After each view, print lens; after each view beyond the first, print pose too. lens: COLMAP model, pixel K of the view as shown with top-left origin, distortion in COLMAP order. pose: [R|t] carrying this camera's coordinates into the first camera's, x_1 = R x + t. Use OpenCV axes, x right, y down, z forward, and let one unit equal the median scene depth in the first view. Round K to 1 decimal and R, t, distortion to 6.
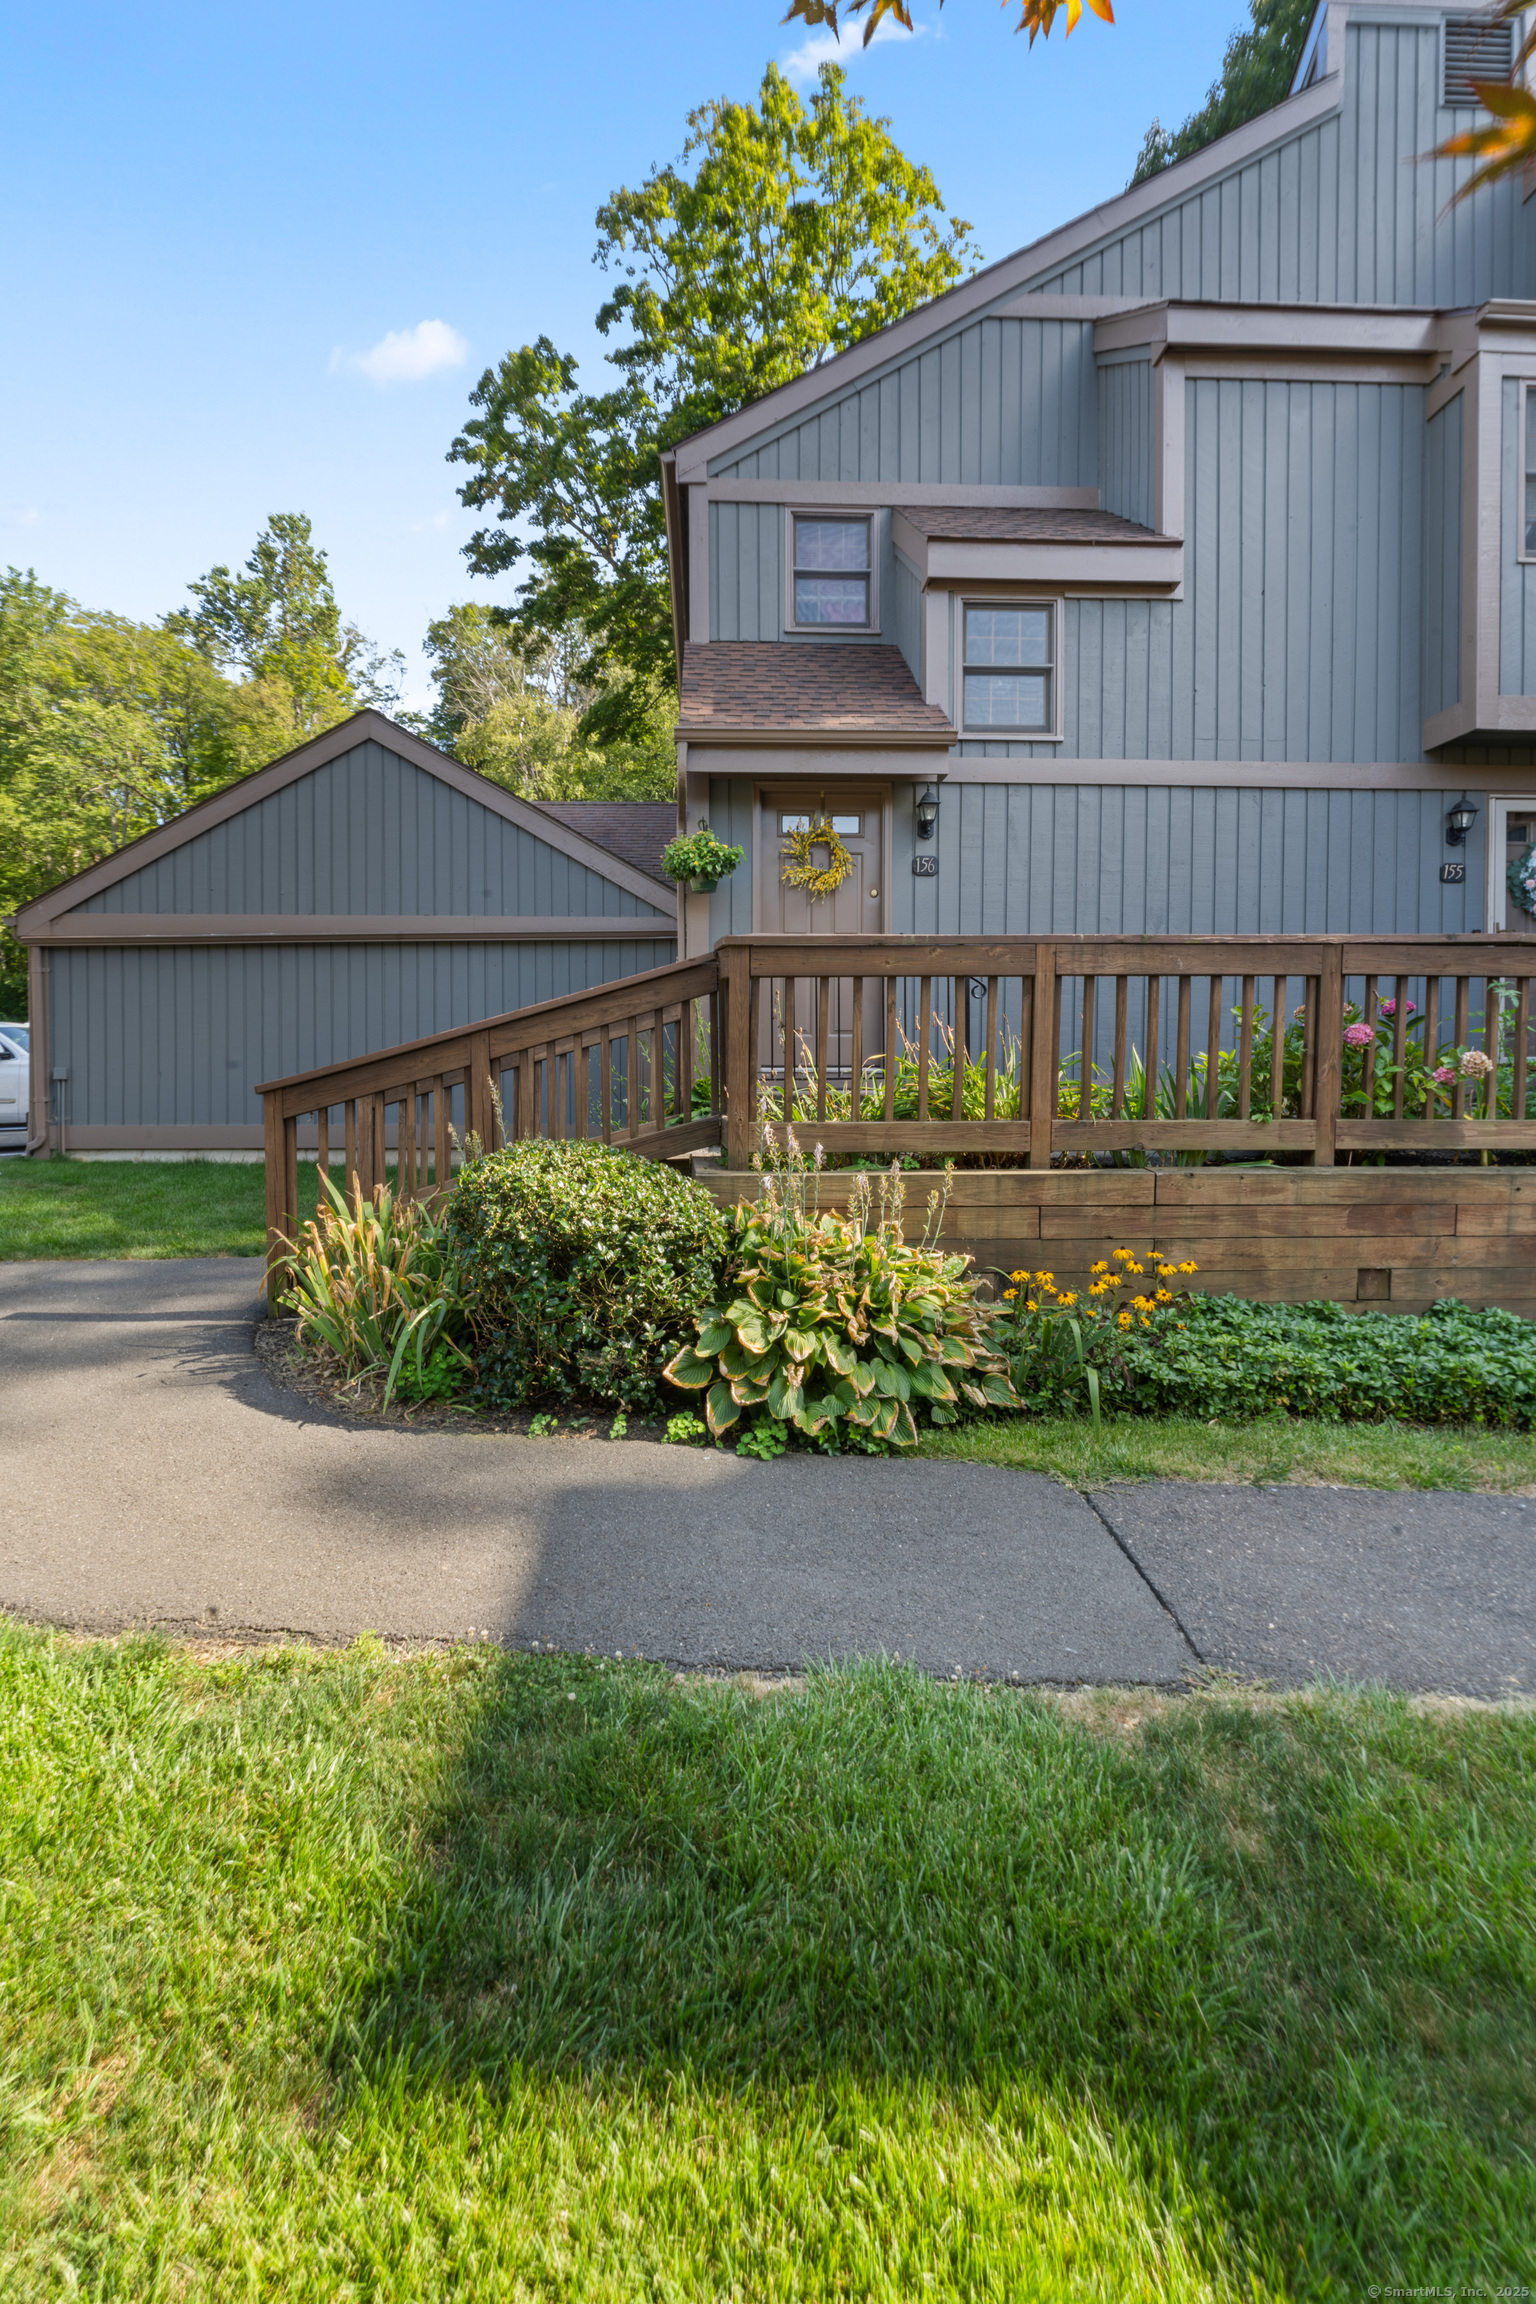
lens RADIAL K [[1042.4, 0, 767.3], [0, 1042.4, 1110.6], [0, 0, 1]] dist [-0.025237, -0.000043]
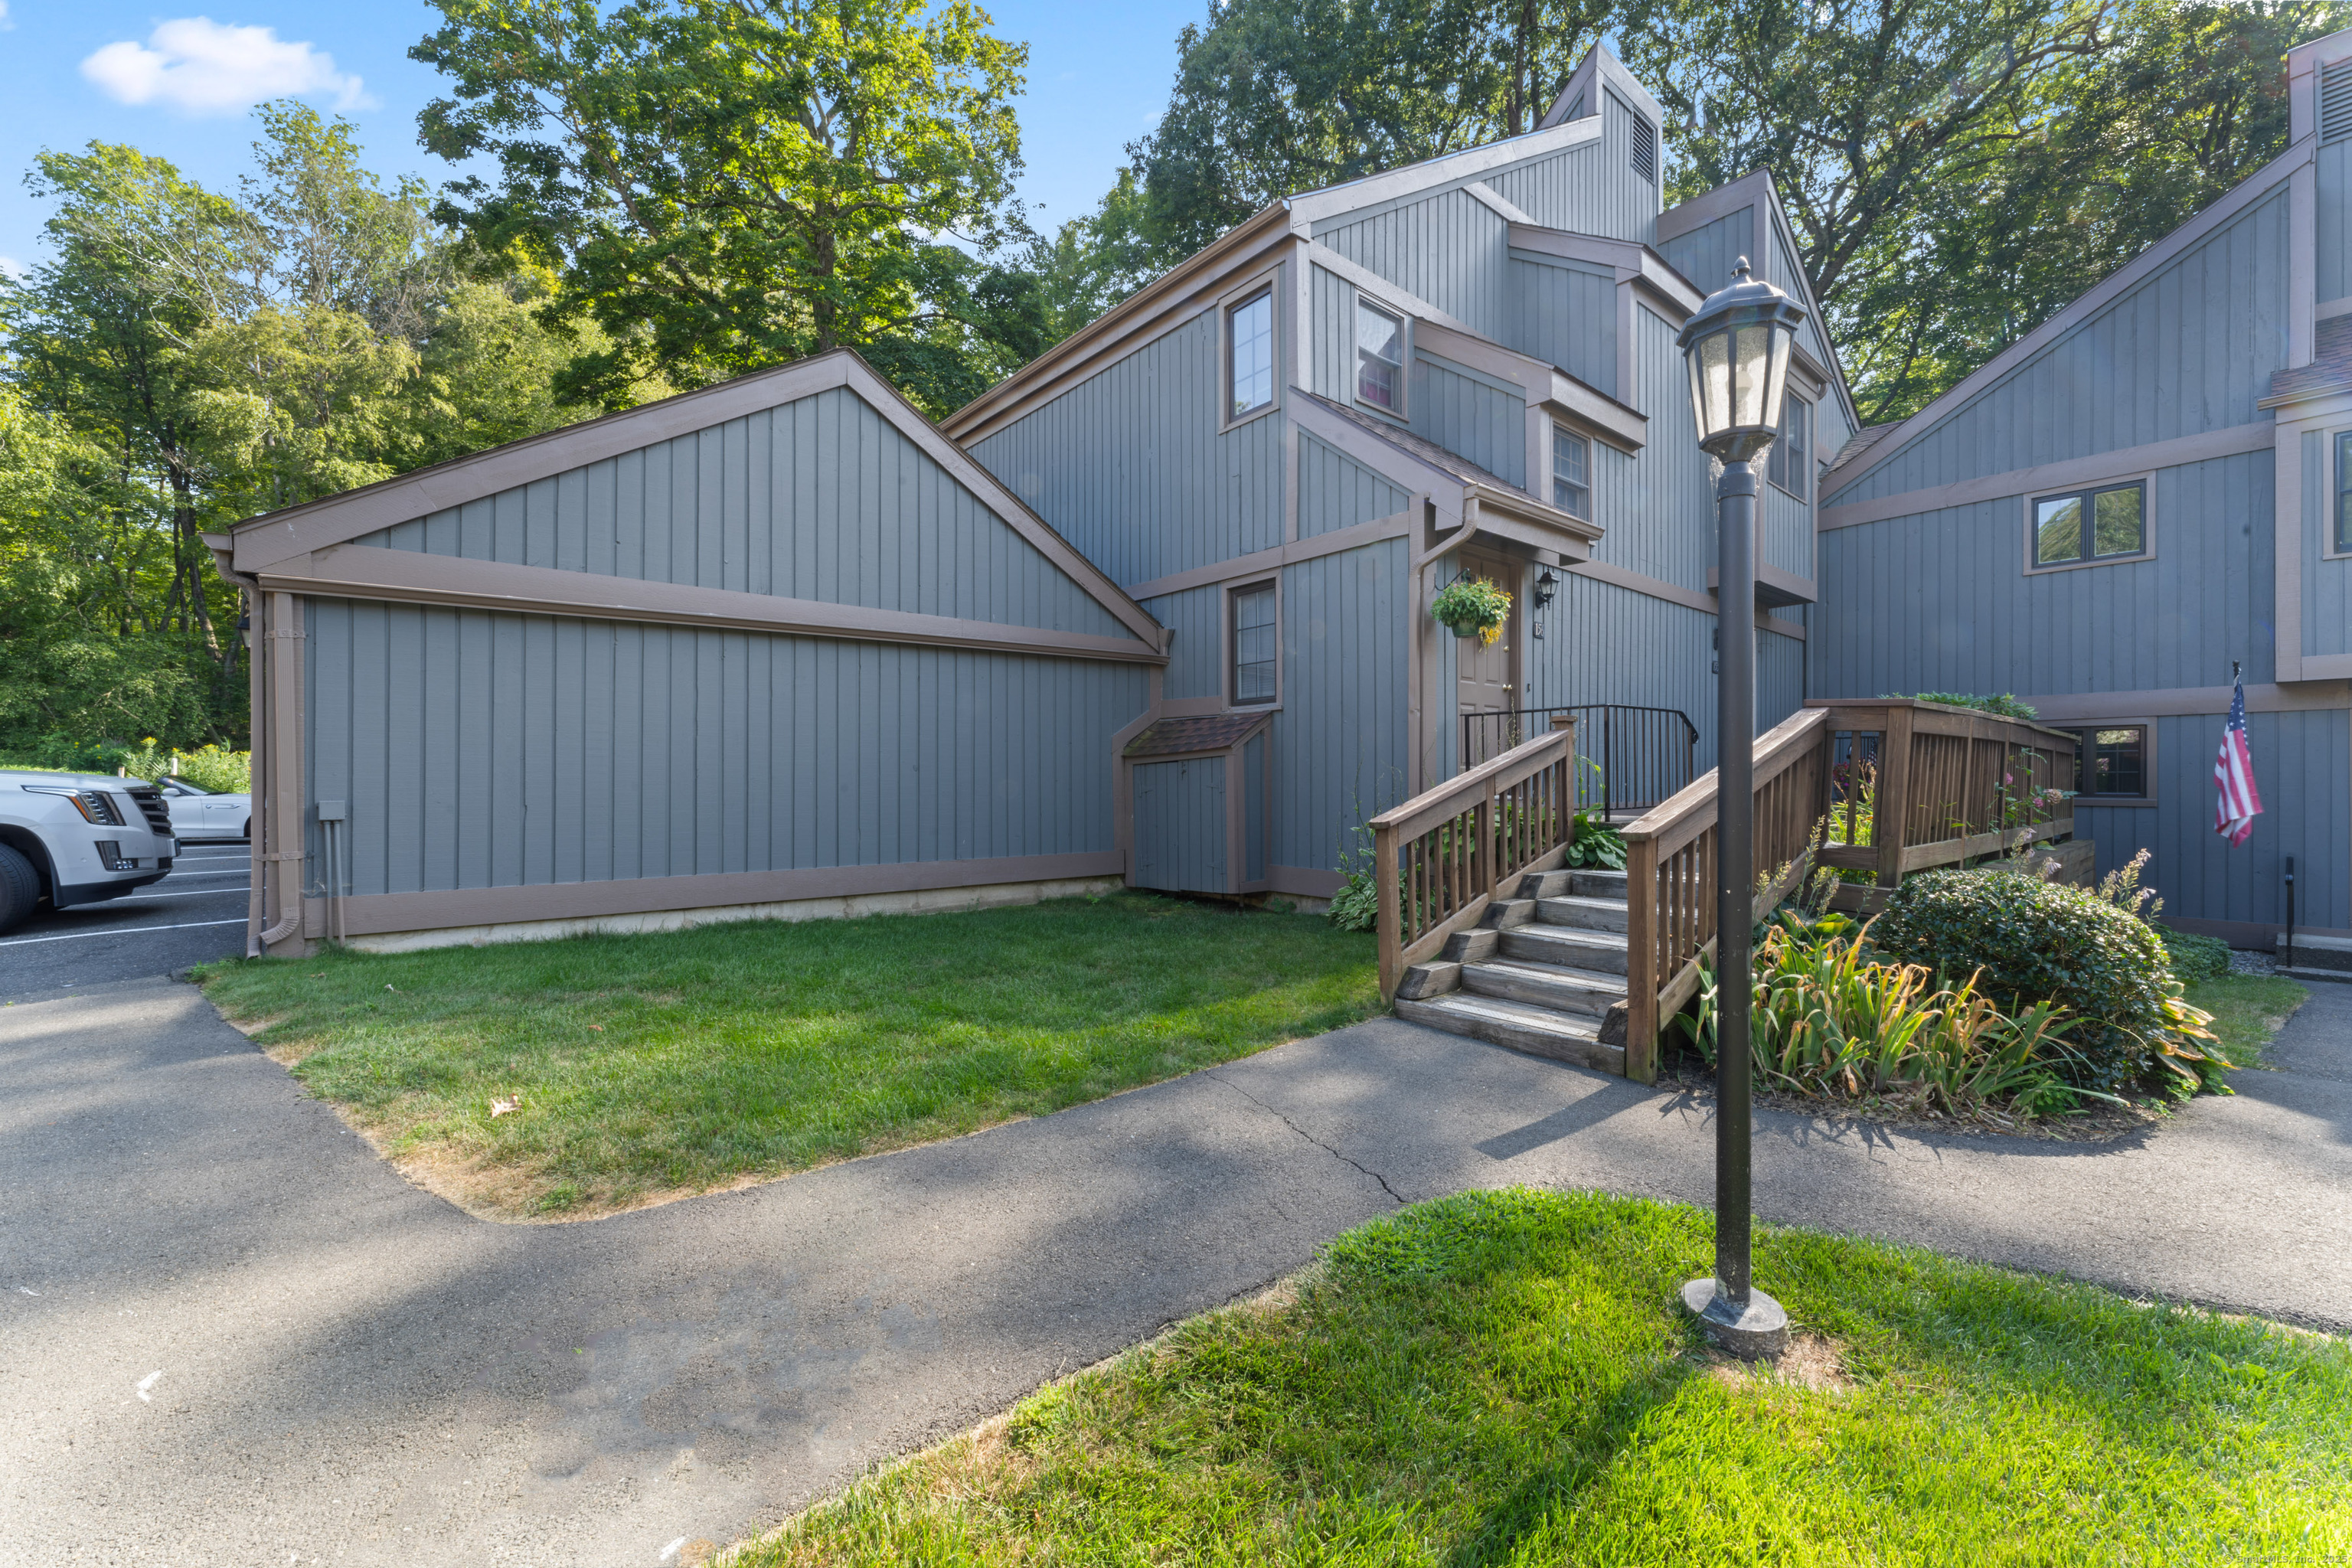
lens RADIAL K [[939.3, 0, 1176.0], [0, 939.3, 784.0], [0, 0, 1]] dist [-0.000008, -0.000180]
pose [[0.800895, -0.001222, 0.598803, -0.611550], [0.022771, 0.999337, -0.028417, -0.023588], [-0.598371, 0.036394, 0.800392, 0.271223]]
